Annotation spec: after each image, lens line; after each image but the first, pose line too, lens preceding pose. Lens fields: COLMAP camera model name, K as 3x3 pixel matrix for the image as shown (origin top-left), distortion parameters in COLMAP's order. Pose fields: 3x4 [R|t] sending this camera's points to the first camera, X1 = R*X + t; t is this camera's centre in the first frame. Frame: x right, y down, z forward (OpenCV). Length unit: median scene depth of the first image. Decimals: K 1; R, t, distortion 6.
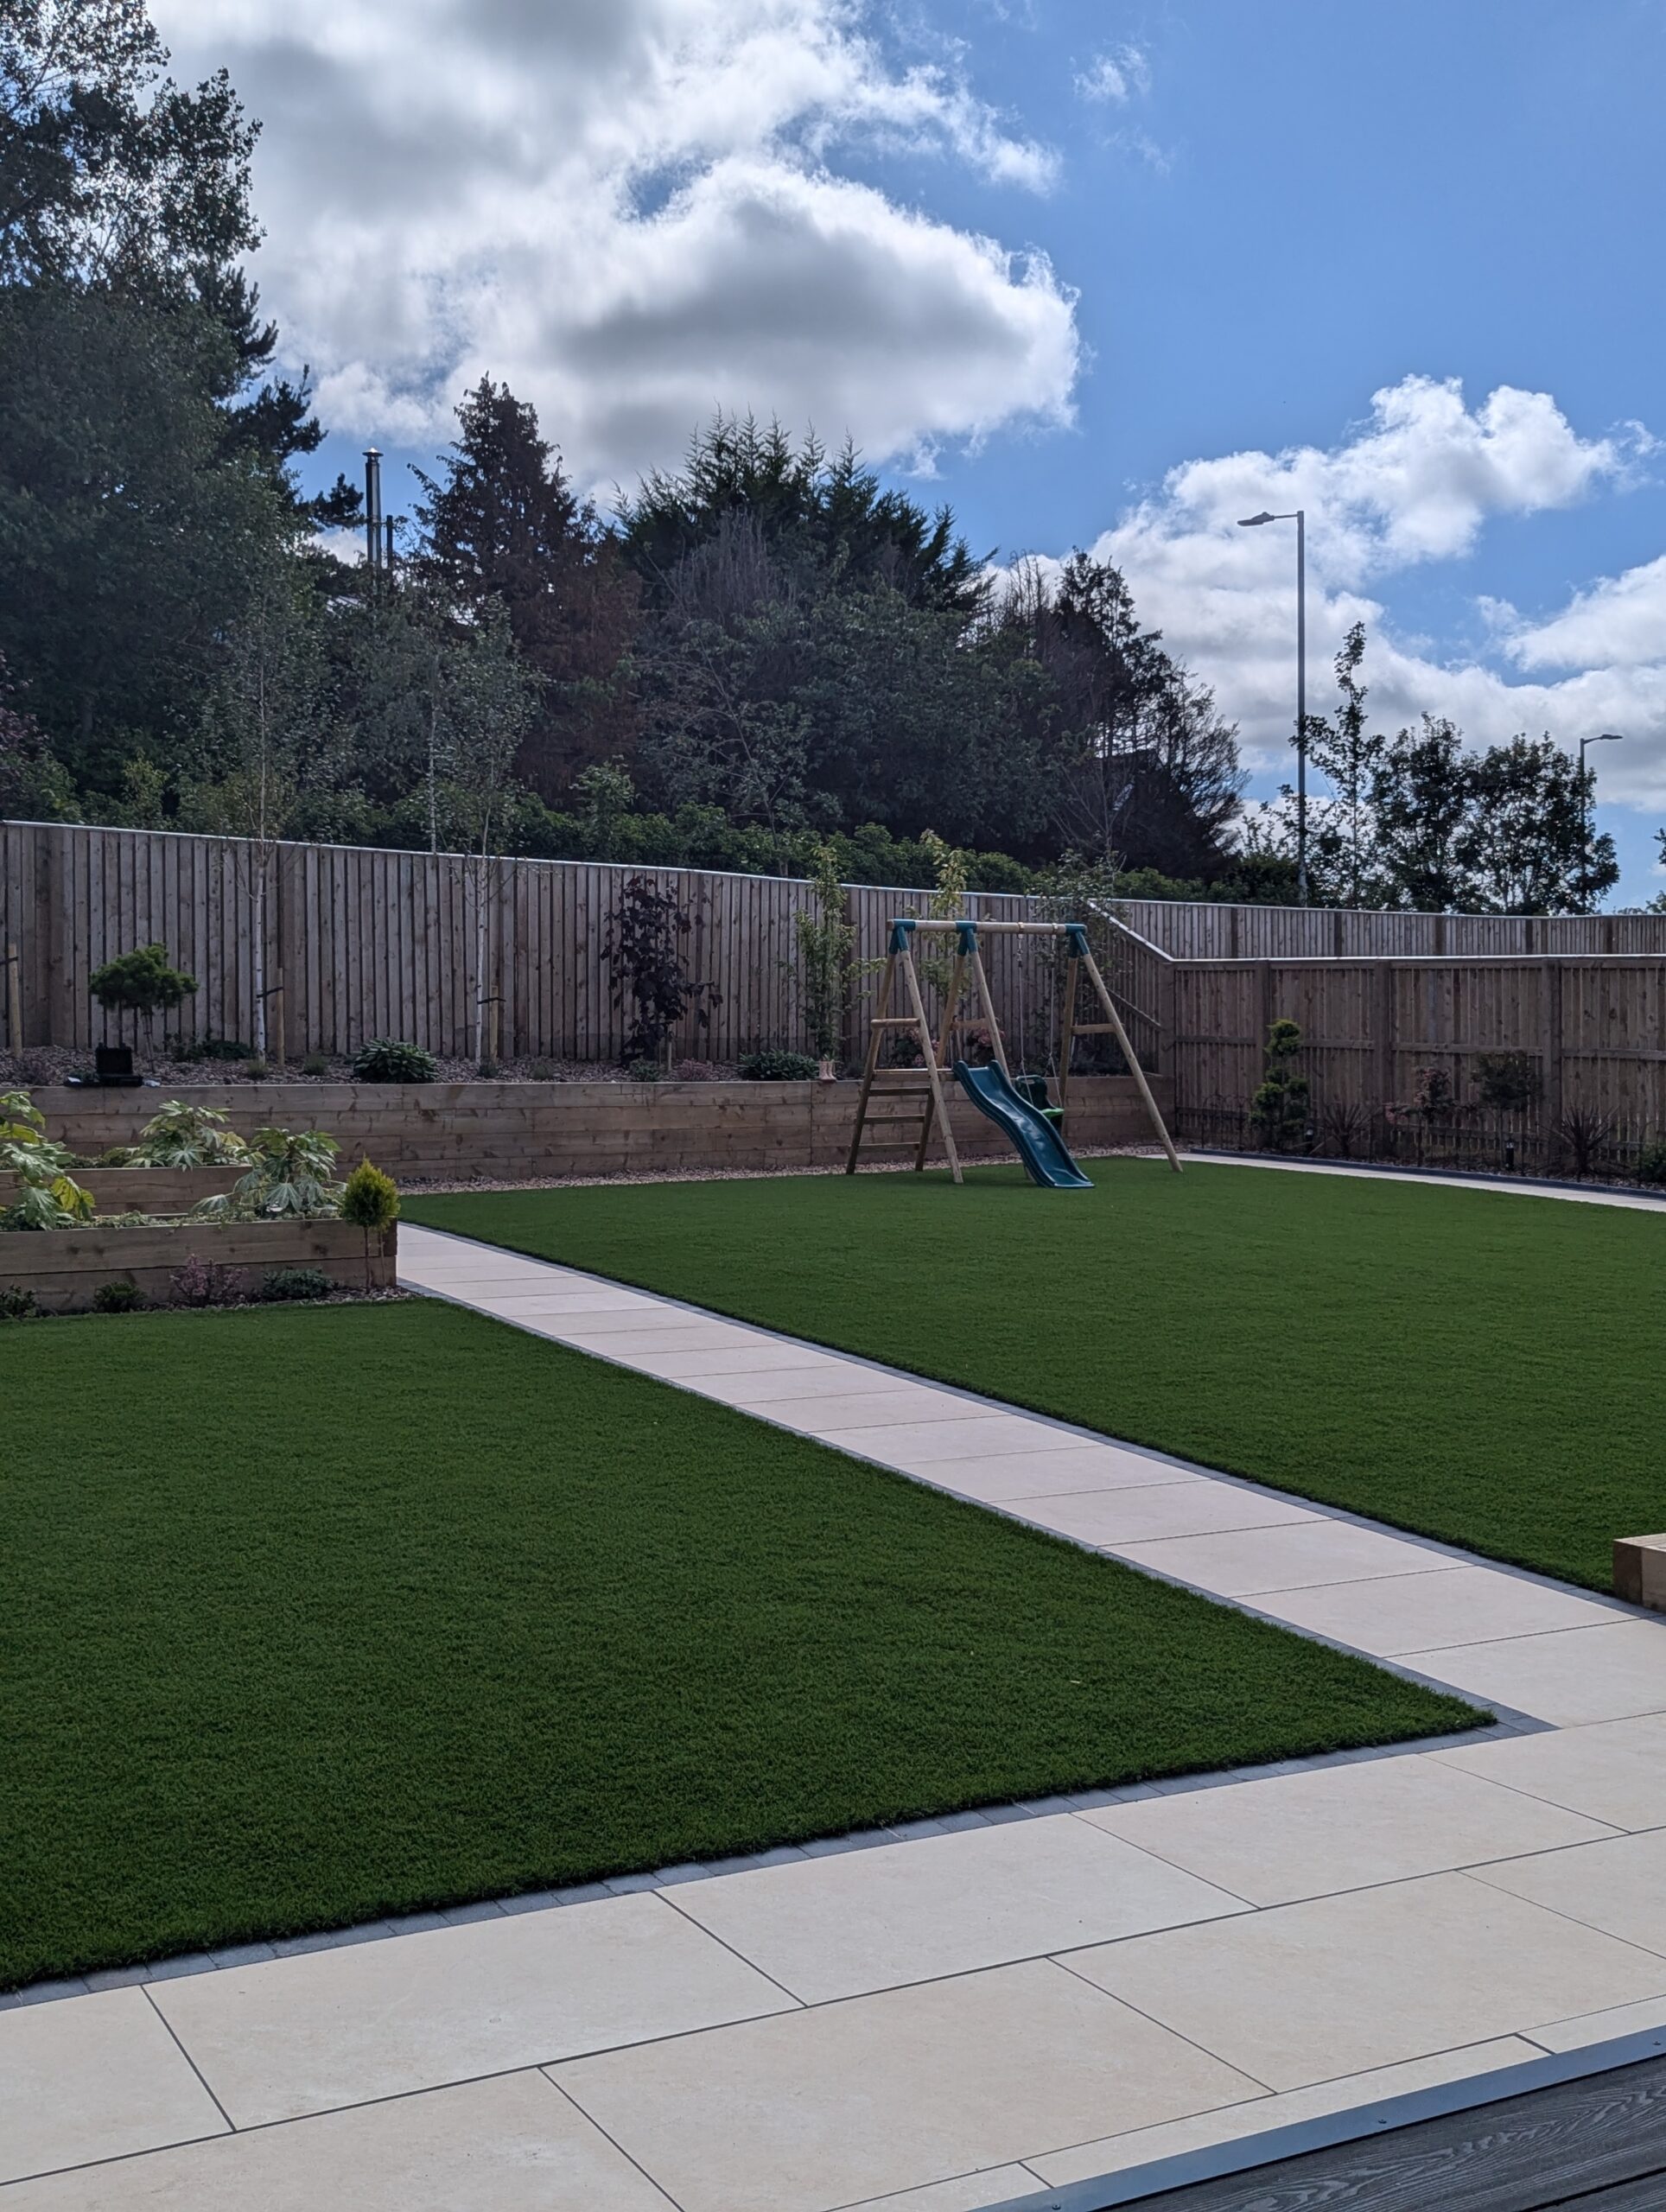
lens RADIAL K [[2357.4, 0, 818.4], [0, 2357.4, 1104.1], [0, 0, 1]] dist [0.036133, 0.000000]
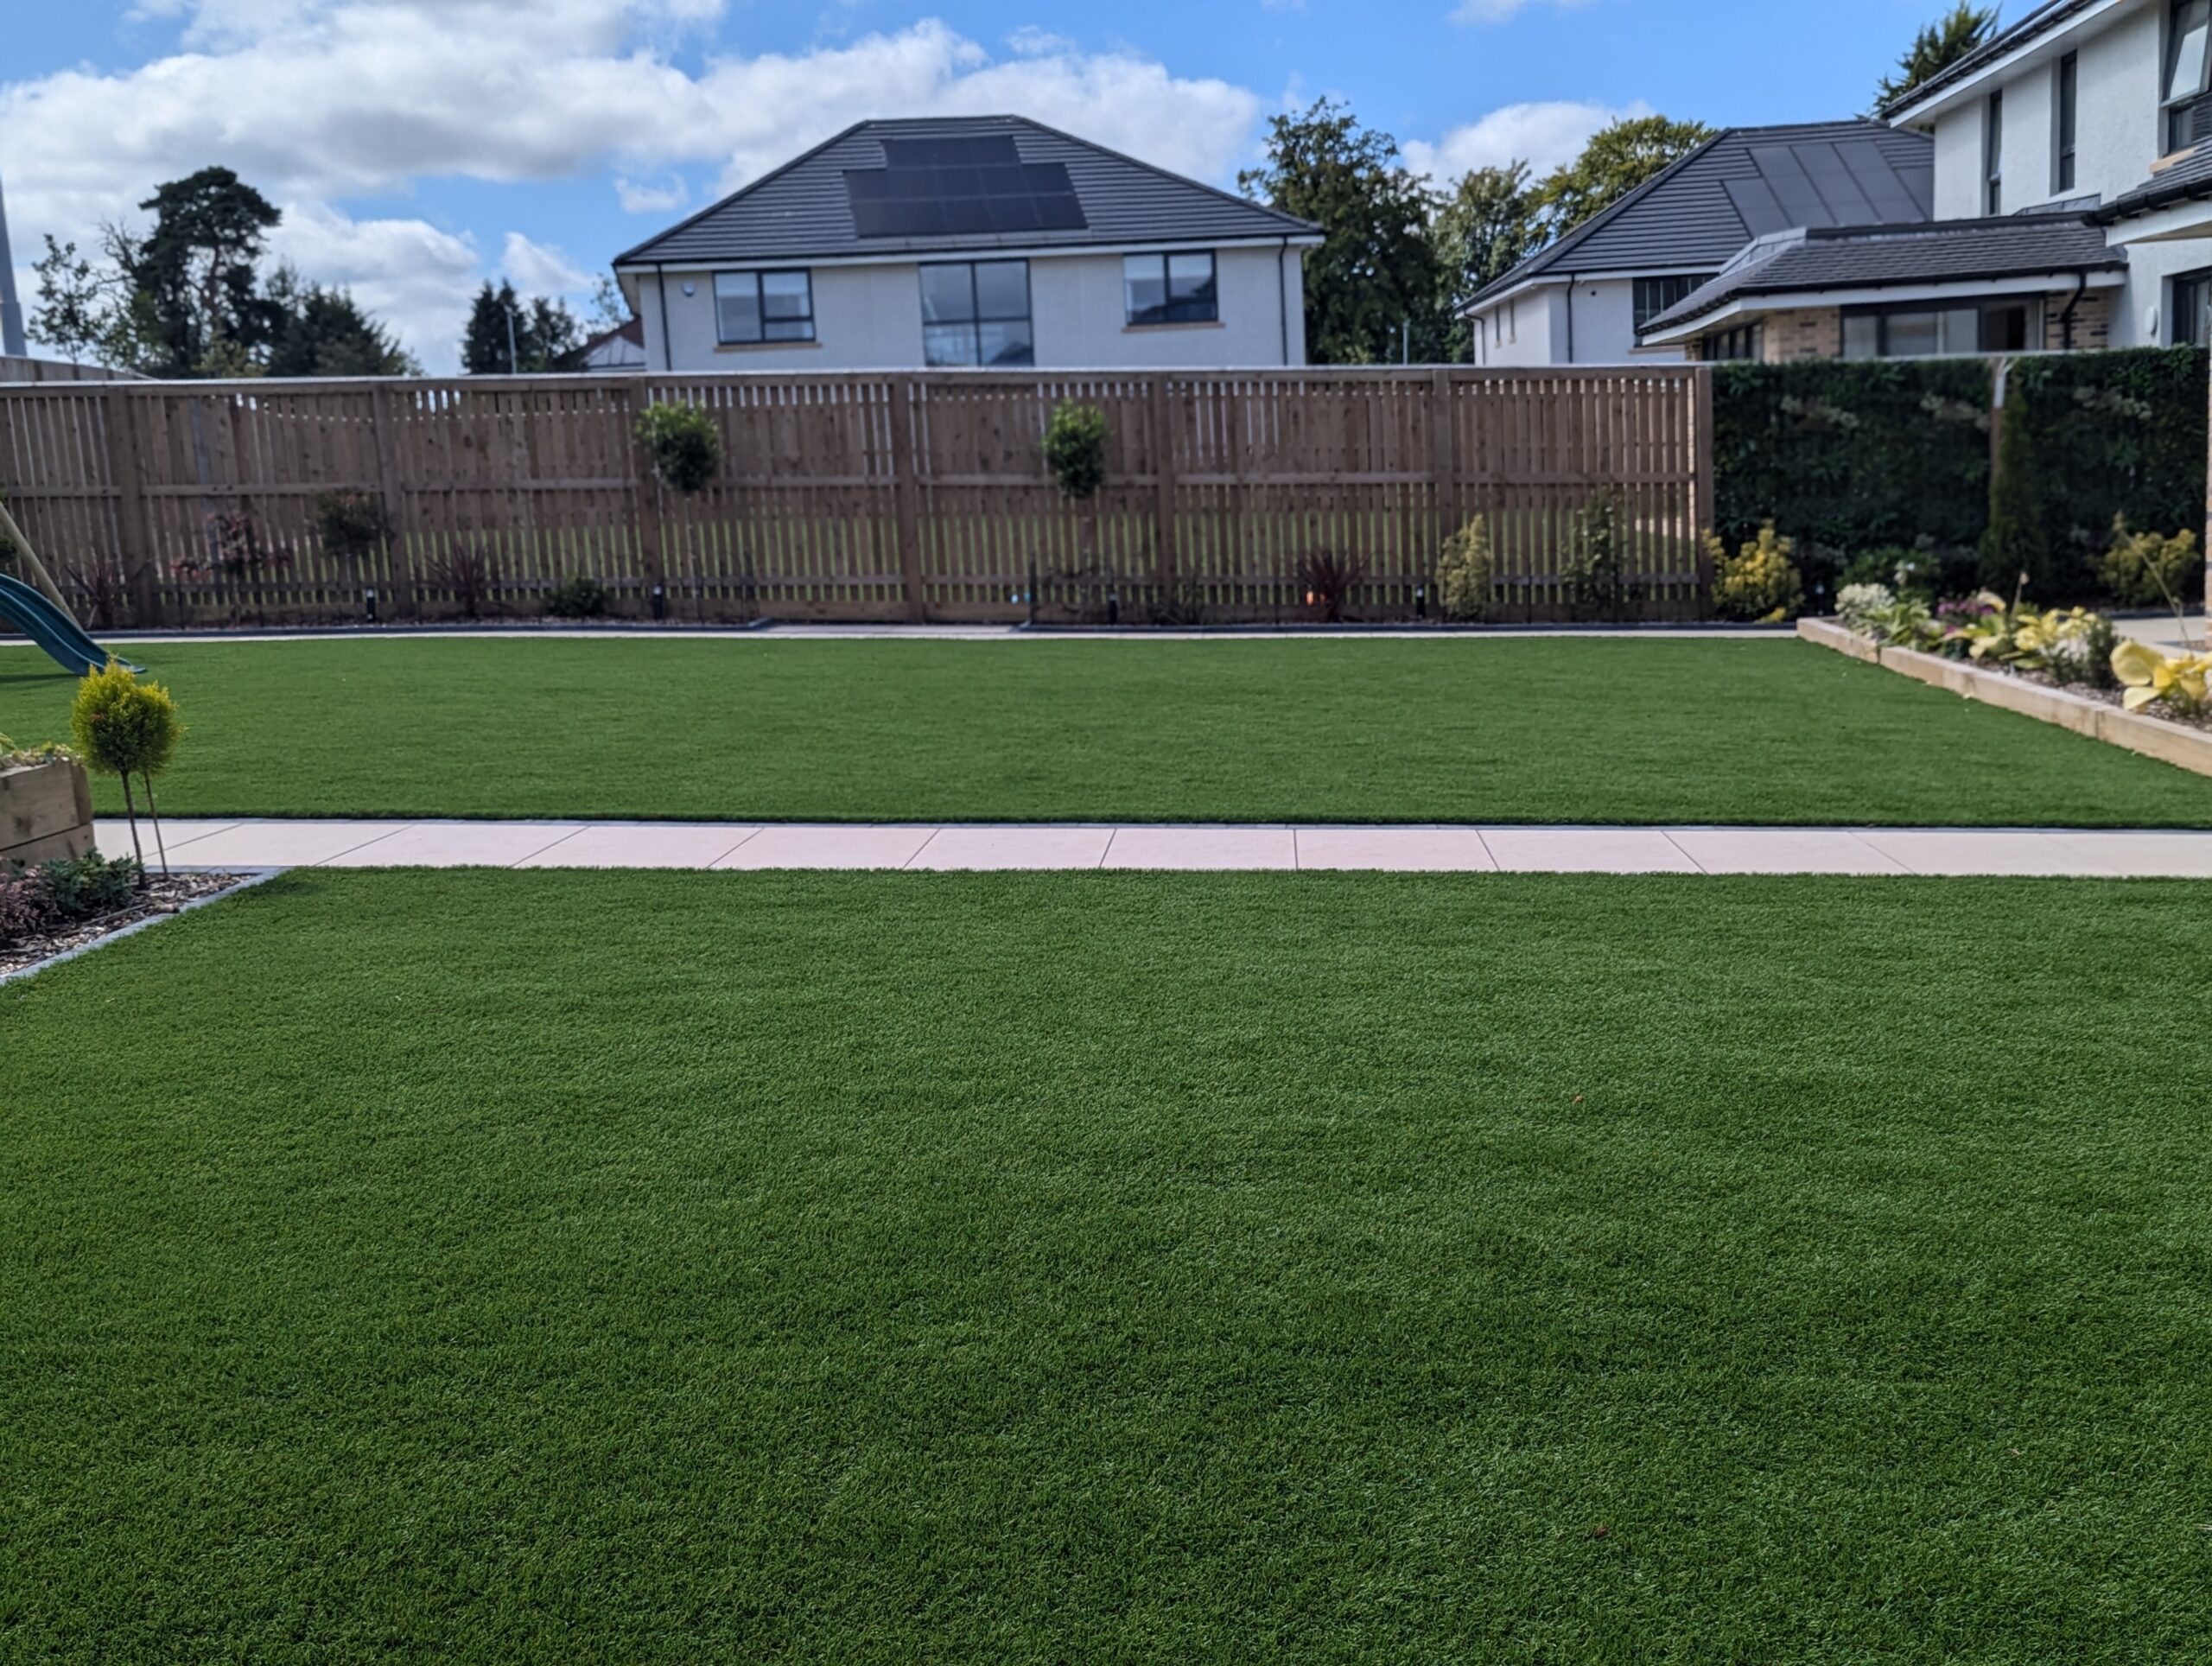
lens RADIAL K [[2357.4, 0, 1122.8], [0, 2357.4, 835.2], [0, 0, 1]] dist [0.036133, 0.000000]
pose [[0.531203, -0.153593, 0.833206, -0.343914], [0.064638, 0.987911, 0.140903, -0.000174], [-0.844775, -0.020992, 0.534709, 0.316068]]
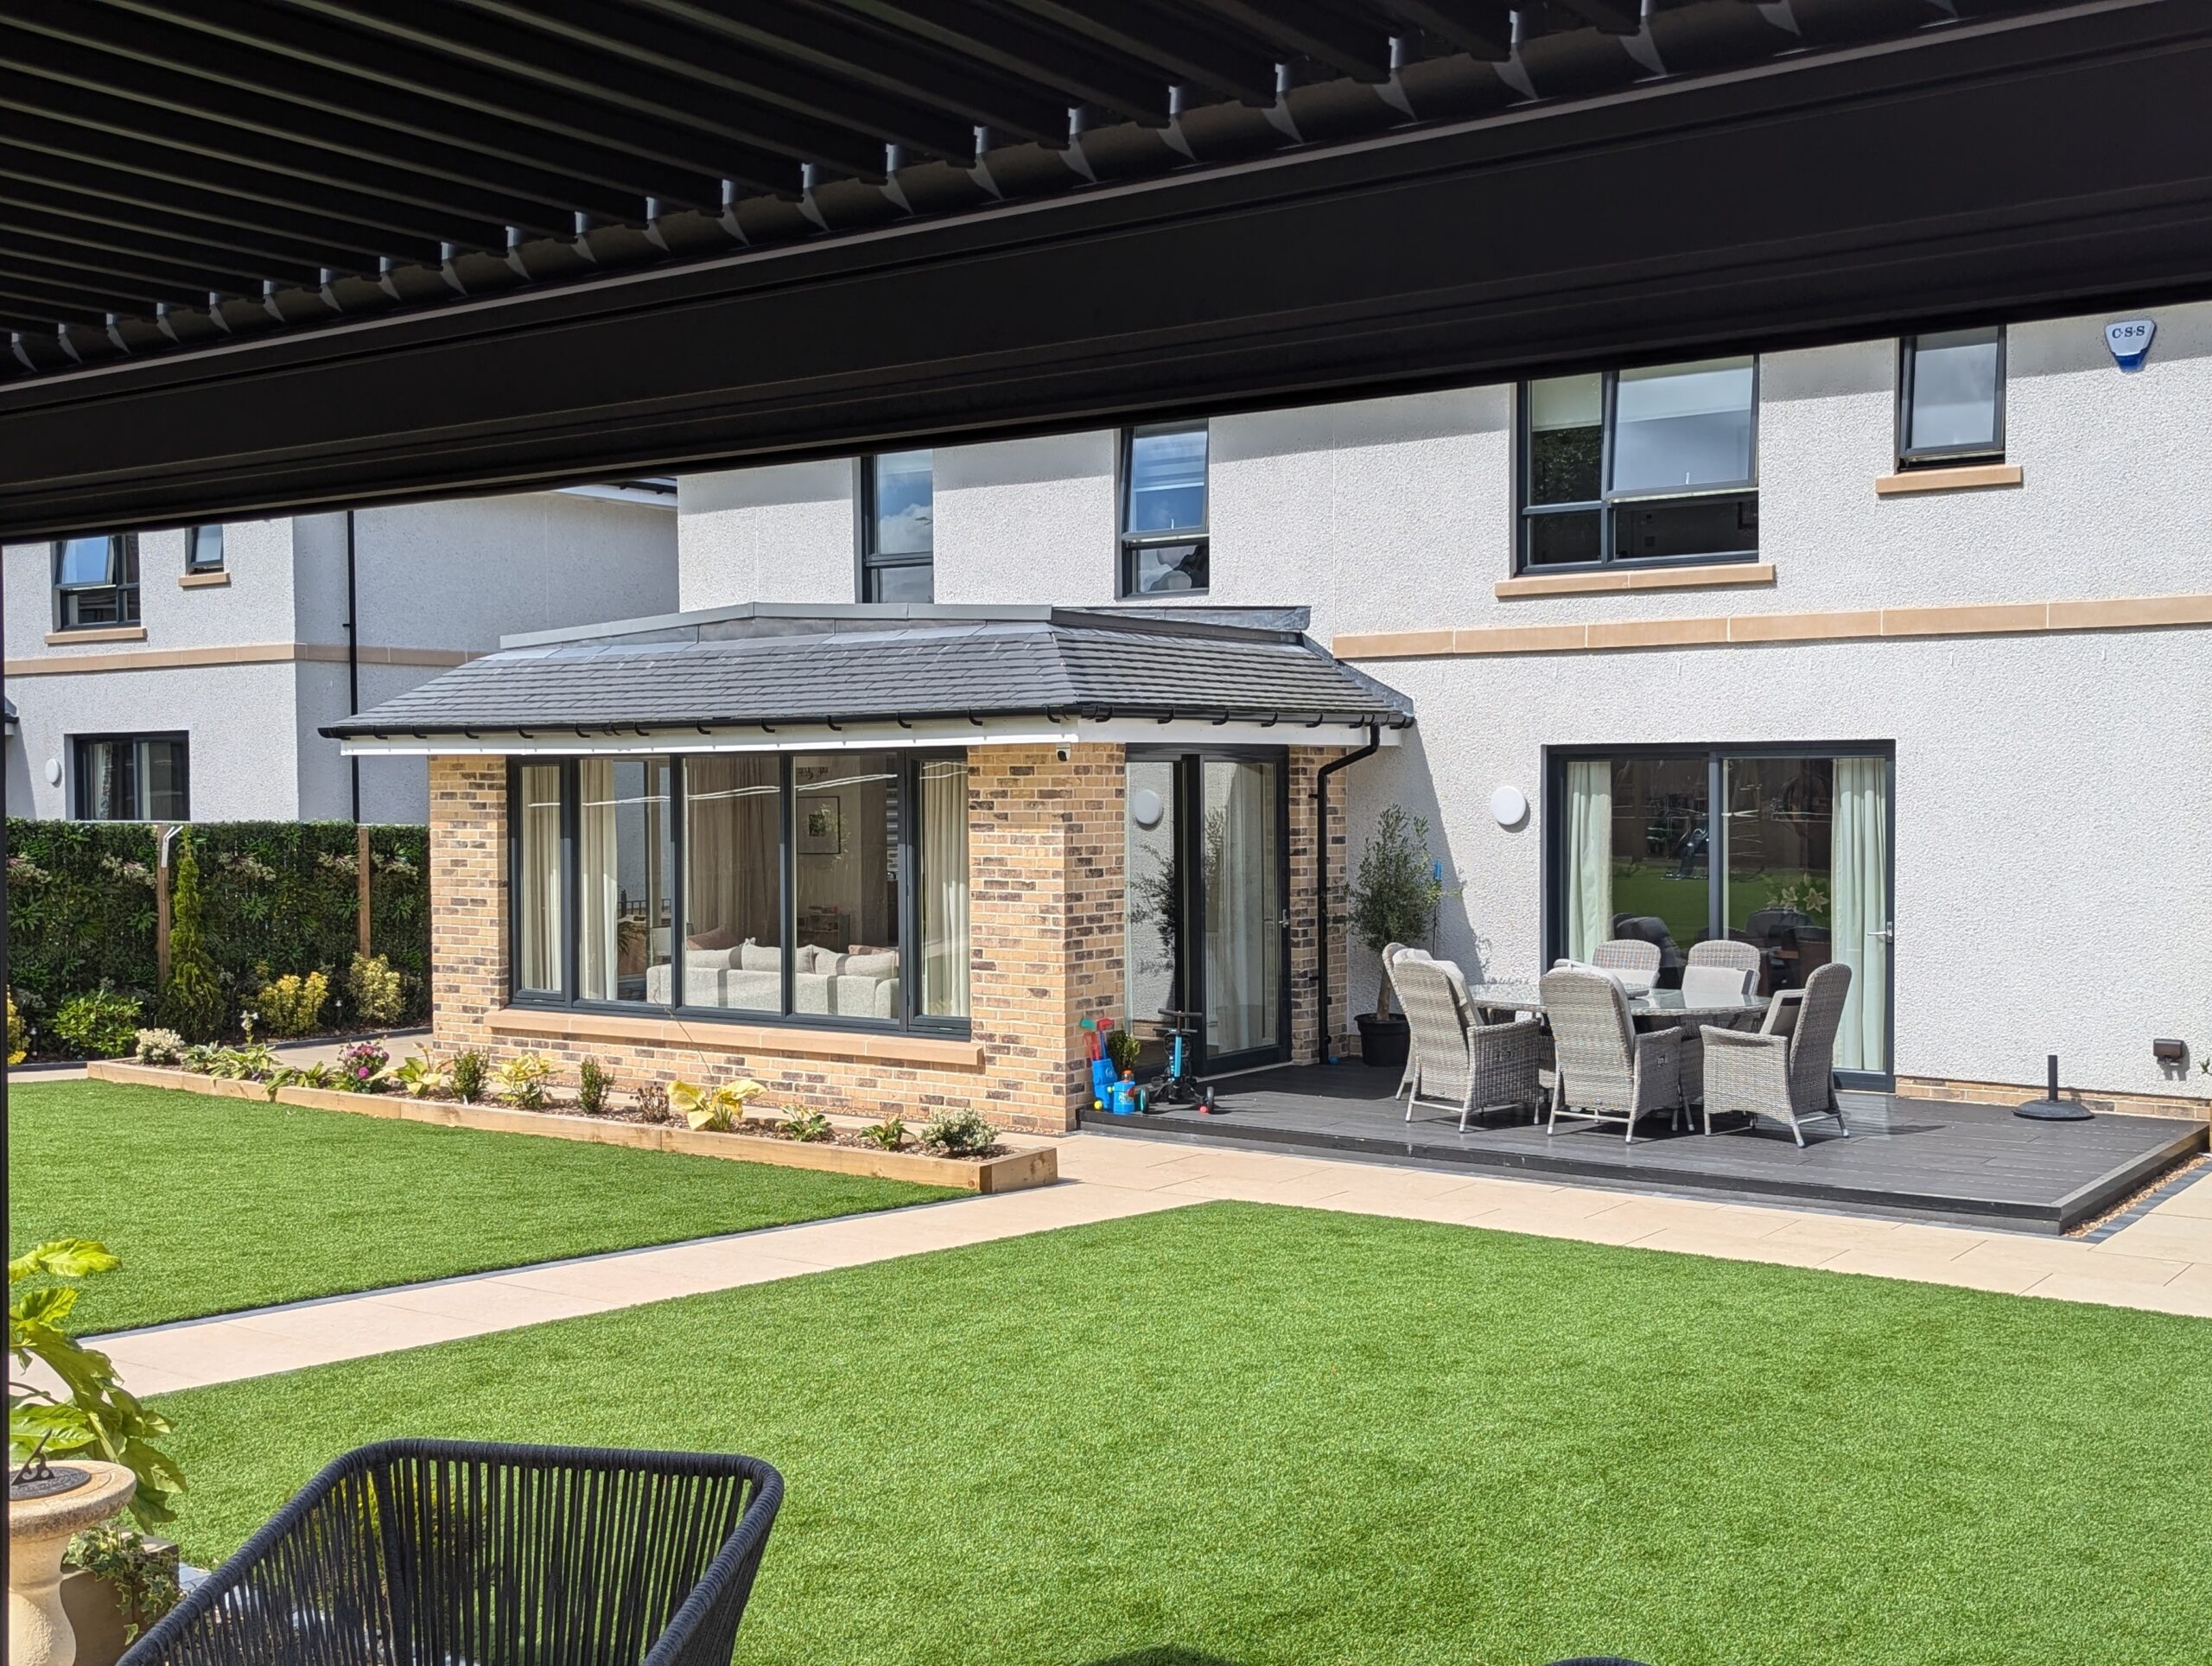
lens RADIAL K [[2357.4, 0, 1046.1], [0, 2357.4, 836.2], [0, 0, 1]] dist [0.036133, 0.000000]
pose [[-0.416635, -0.014280, 0.908962, -0.507398], [0.020981, 0.999459, 0.025319, -0.046914], [-0.908832, 0.029620, -0.416110, 0.616711]]
